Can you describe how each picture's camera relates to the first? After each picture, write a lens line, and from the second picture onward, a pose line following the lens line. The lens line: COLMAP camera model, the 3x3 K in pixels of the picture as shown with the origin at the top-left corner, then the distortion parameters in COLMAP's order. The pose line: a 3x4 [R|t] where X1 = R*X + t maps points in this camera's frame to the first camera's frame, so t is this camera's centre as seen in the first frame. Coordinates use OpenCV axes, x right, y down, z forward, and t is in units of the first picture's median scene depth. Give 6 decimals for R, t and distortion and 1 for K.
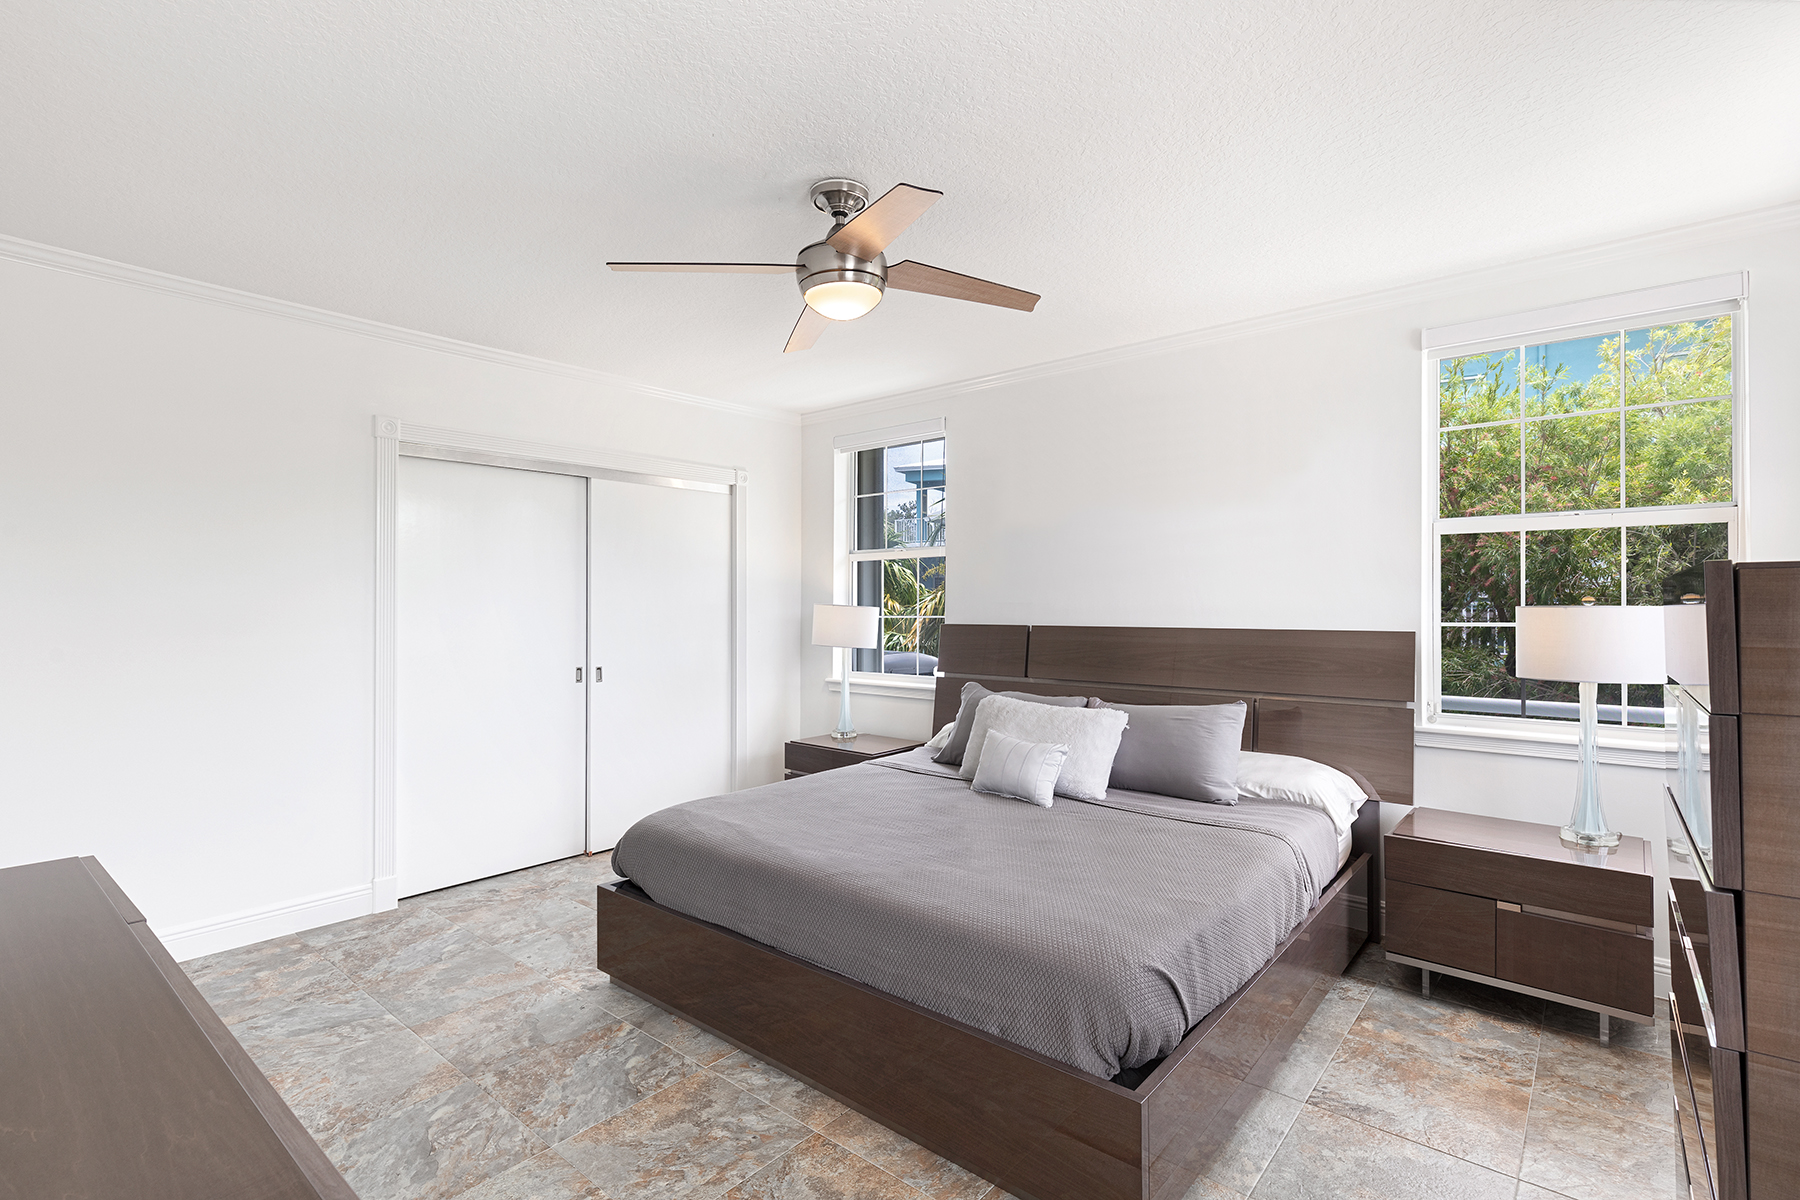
lens RADIAL K [[836.6, 0, 900.0], [0, 836.6, 600.0], [0, 0, 1]] dist [0.035046, 0.000074]
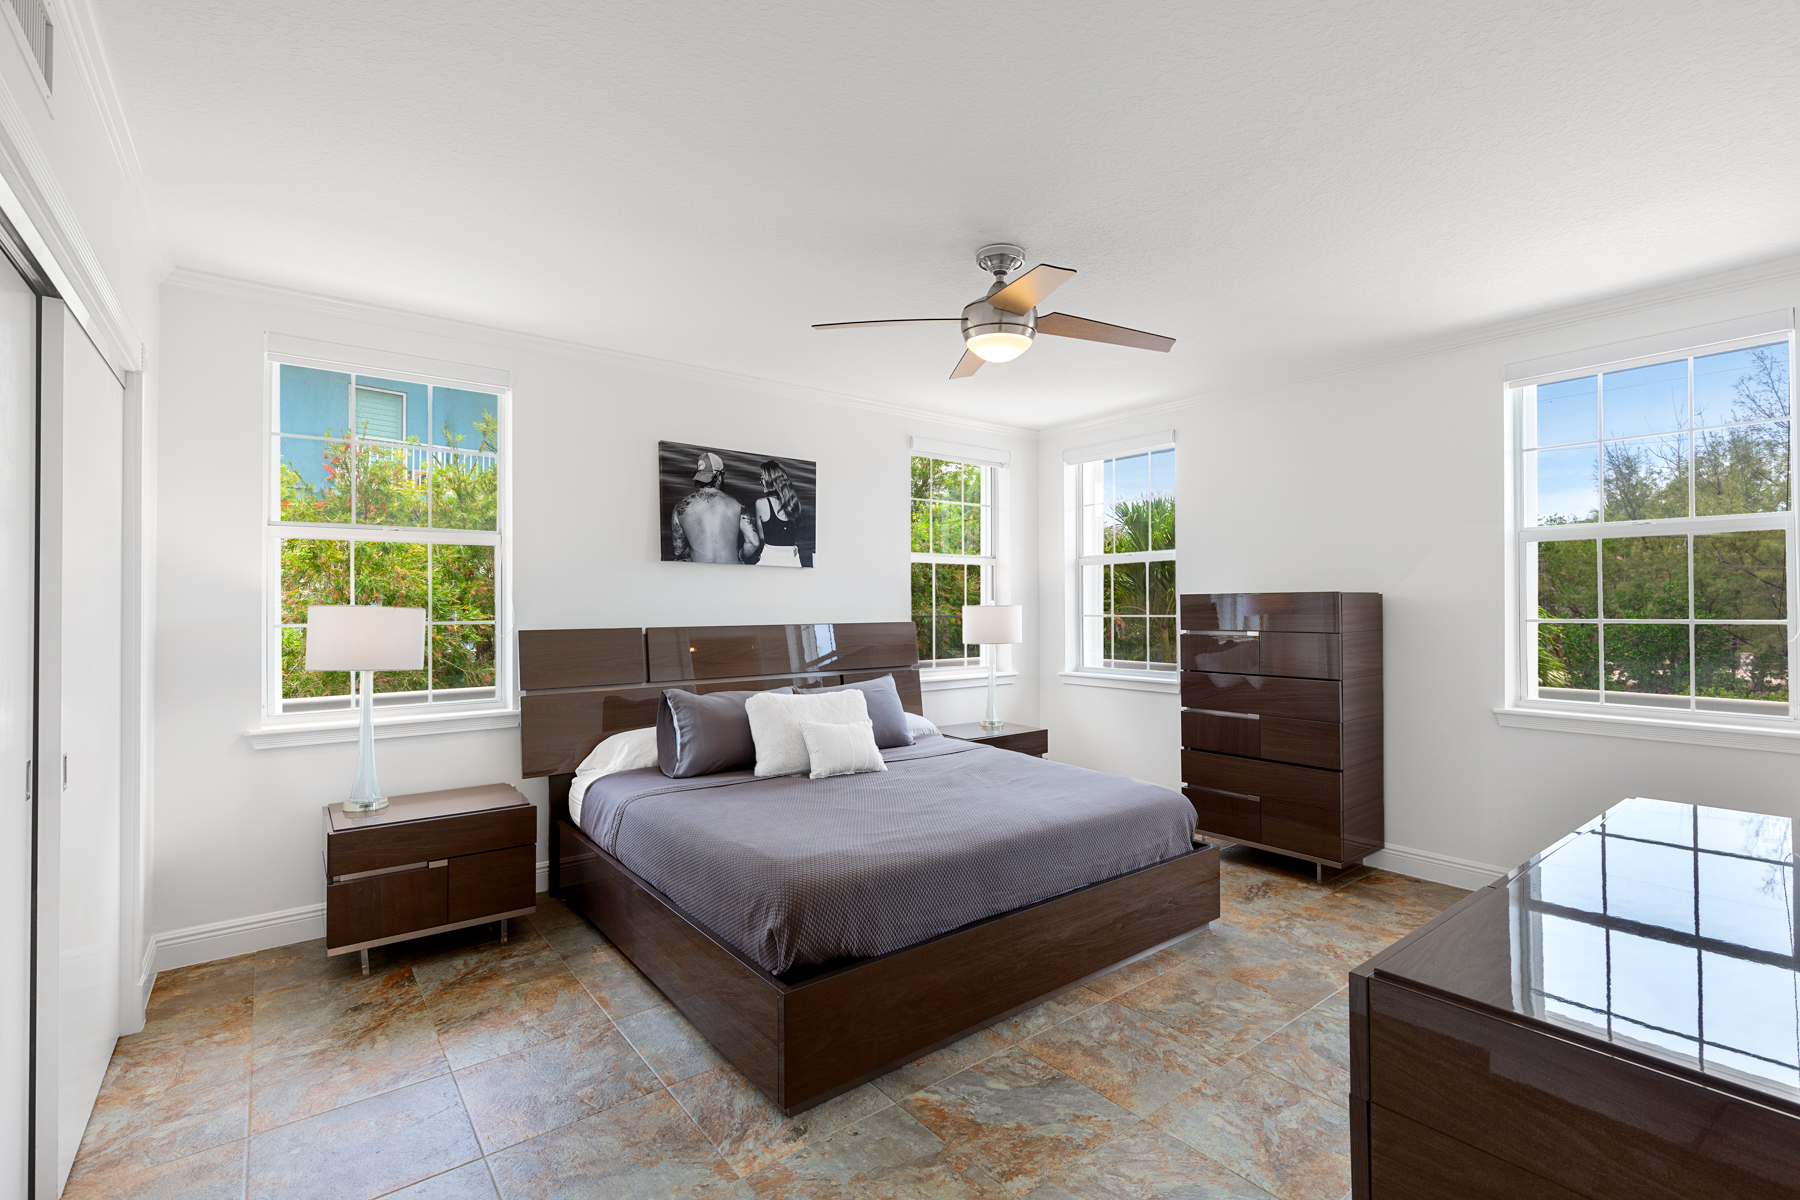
lens RADIAL K [[810.2, 0, 900.0], [0, 810.2, 600.0], [0, 0, 1]] dist [-0.008540, -0.000021]
pose [[0.202479, 0.003110, 0.979282, -1.152329], [-0.008367, 0.999964, -0.001446, -0.003684], [-0.979251, -0.007900, 0.202498, 0.864582]]
